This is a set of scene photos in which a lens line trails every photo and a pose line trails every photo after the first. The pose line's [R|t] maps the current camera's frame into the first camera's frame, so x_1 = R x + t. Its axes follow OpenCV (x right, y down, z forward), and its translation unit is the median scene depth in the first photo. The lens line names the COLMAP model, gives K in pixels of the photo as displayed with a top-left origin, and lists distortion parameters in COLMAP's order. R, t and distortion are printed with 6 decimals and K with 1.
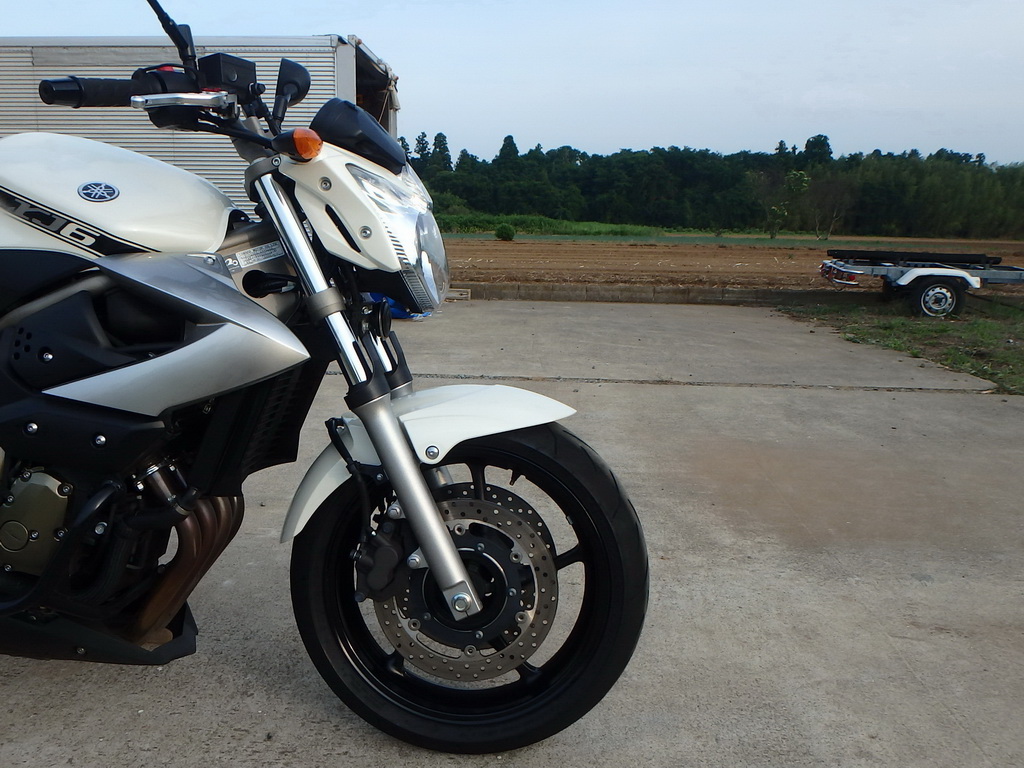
lens RADIAL K [[868.1, 0, 507.6], [0, 868.1, 376.5], [0, 0, 1]] dist [-0.033954, 0.009002]
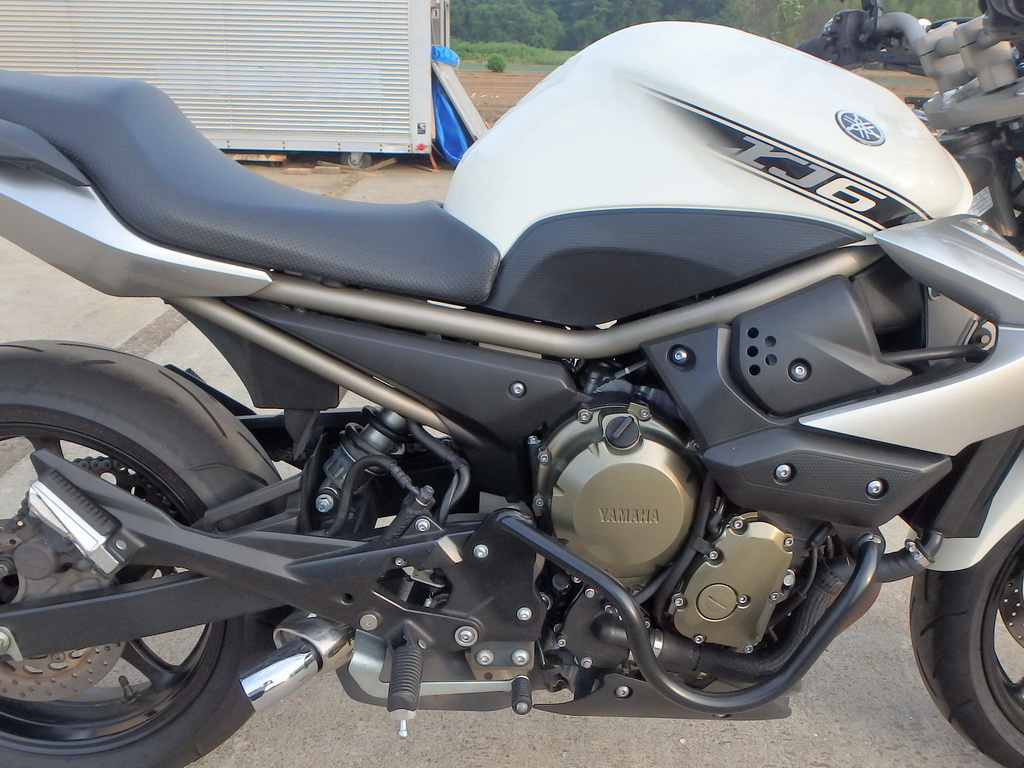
lens RADIAL K [[868.1, 0, 507.6], [0, 868.1, 376.5], [0, 0, 1]] dist [-0.033954, 0.009002]
pose [[0.999306, -0.002710, 0.037161, -0.110217], [-0.004215, 0.982725, 0.185023, -0.020586], [-0.037020, -0.185052, 0.982031, 0.042525]]
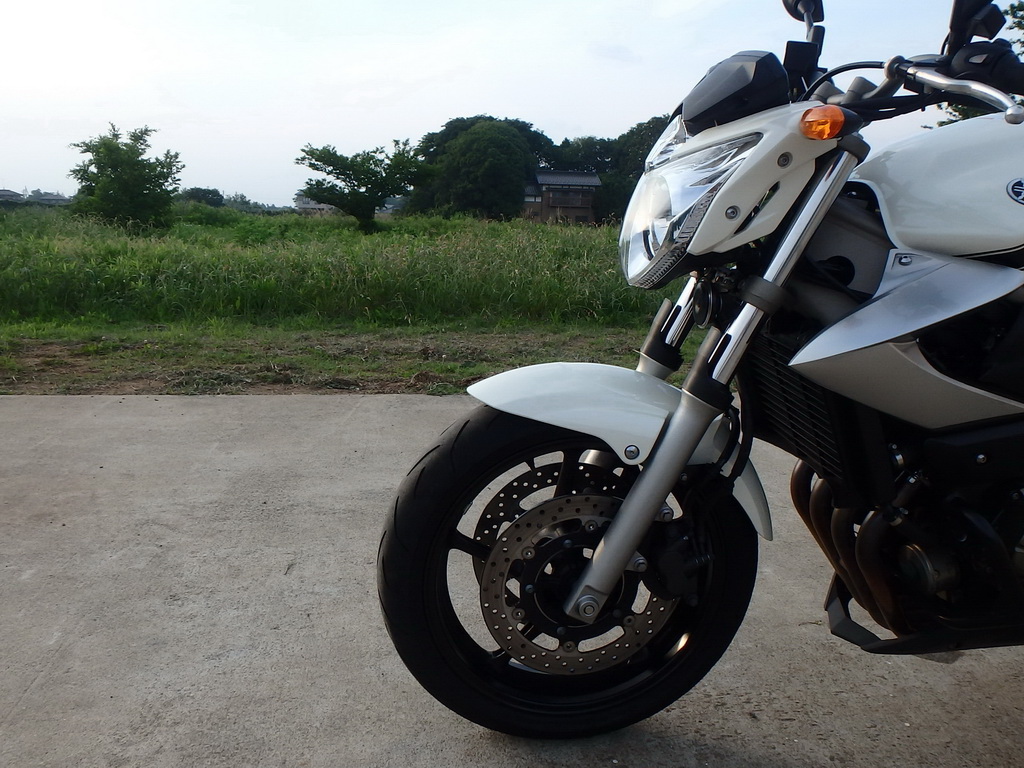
lens RADIAL K [[865.4, 0, 493.3], [0, 865.4, 363.7], [0, 0, 1]] dist [-0.026839, -0.003158]
pose [[-0.985330, -0.011169, -0.170292, 0.032299], [-0.066717, 0.943653, 0.324141, -0.044678], [0.157076, 0.330748, -0.930555, 0.292958]]
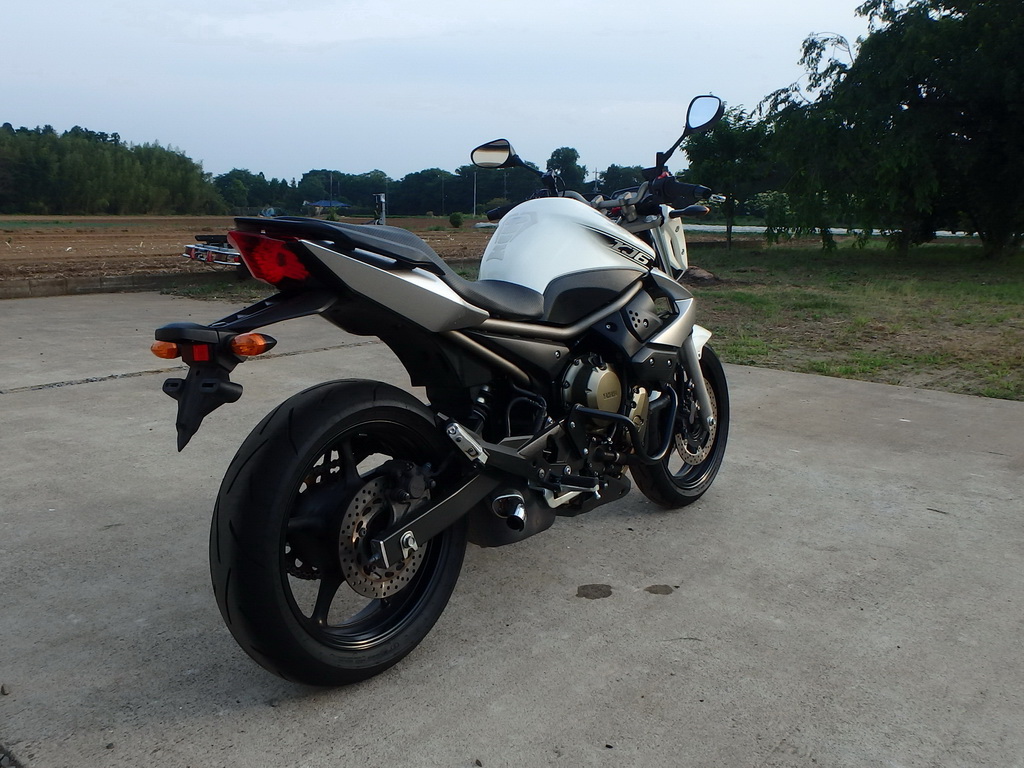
lens RADIAL K [[871.9, 0, 509.4], [0, 871.9, 360.0], [0, 0, 1]] dist [-0.036574, 0.000784]
pose [[0.607223, -0.139406, 0.782206, -0.305326], [0.133906, 0.988361, 0.072197, -0.016848], [-0.783166, 0.060902, 0.618823, 0.007678]]
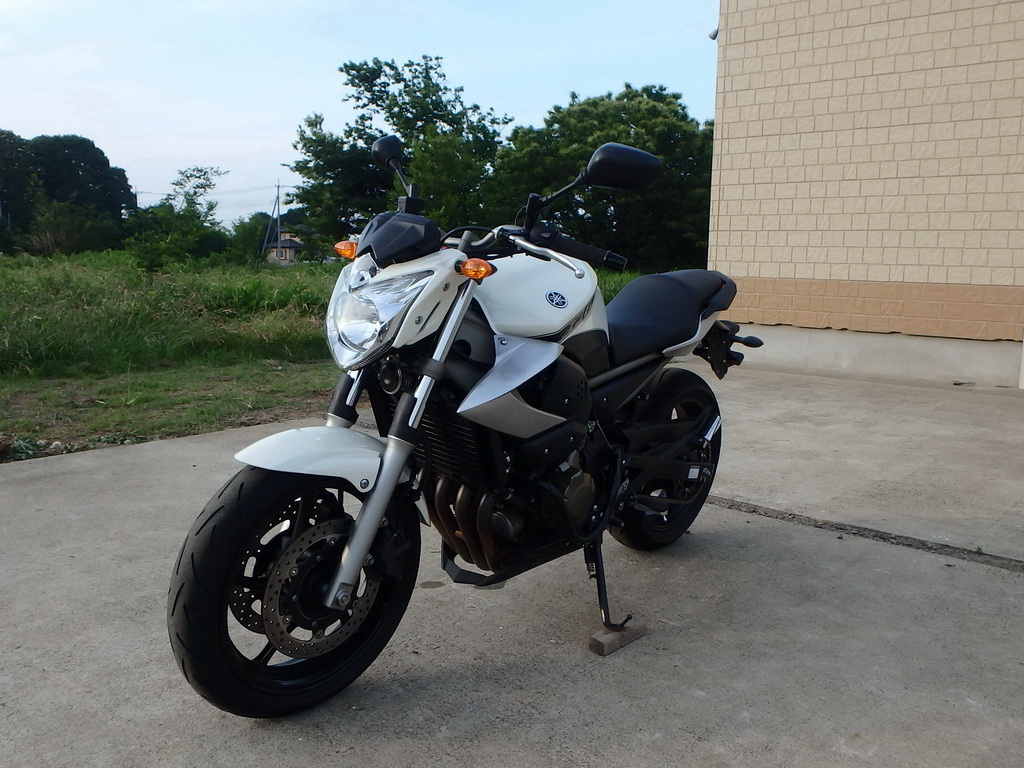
lens RADIAL K [[868.1, 0, 507.6], [0, 868.1, 376.5], [0, 0, 1]] dist [-0.033954, 0.009002]
pose [[-0.631353, 0.076067, -0.771756, 0.118324], [-0.161551, 0.960443, 0.226825, -0.063008], [0.758482, 0.267885, -0.594090, 0.311092]]
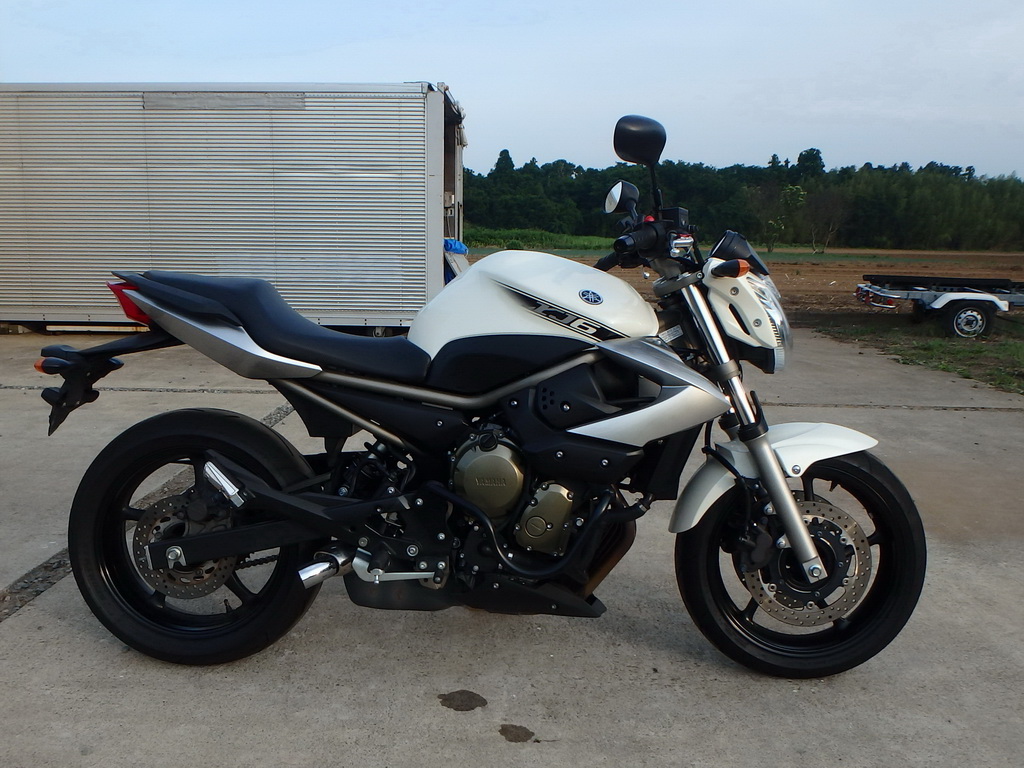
lens RADIAL K [[868.1, 0, 507.6], [0, 868.1, 376.5], [0, 0, 1]] dist [-0.033954, 0.009002]
pose [[0.999954, -0.003155, 0.009030, -0.089530], [0.003279, 0.999899, -0.013804, -0.007823], [-0.008986, 0.013833, 0.999864, -0.072100]]
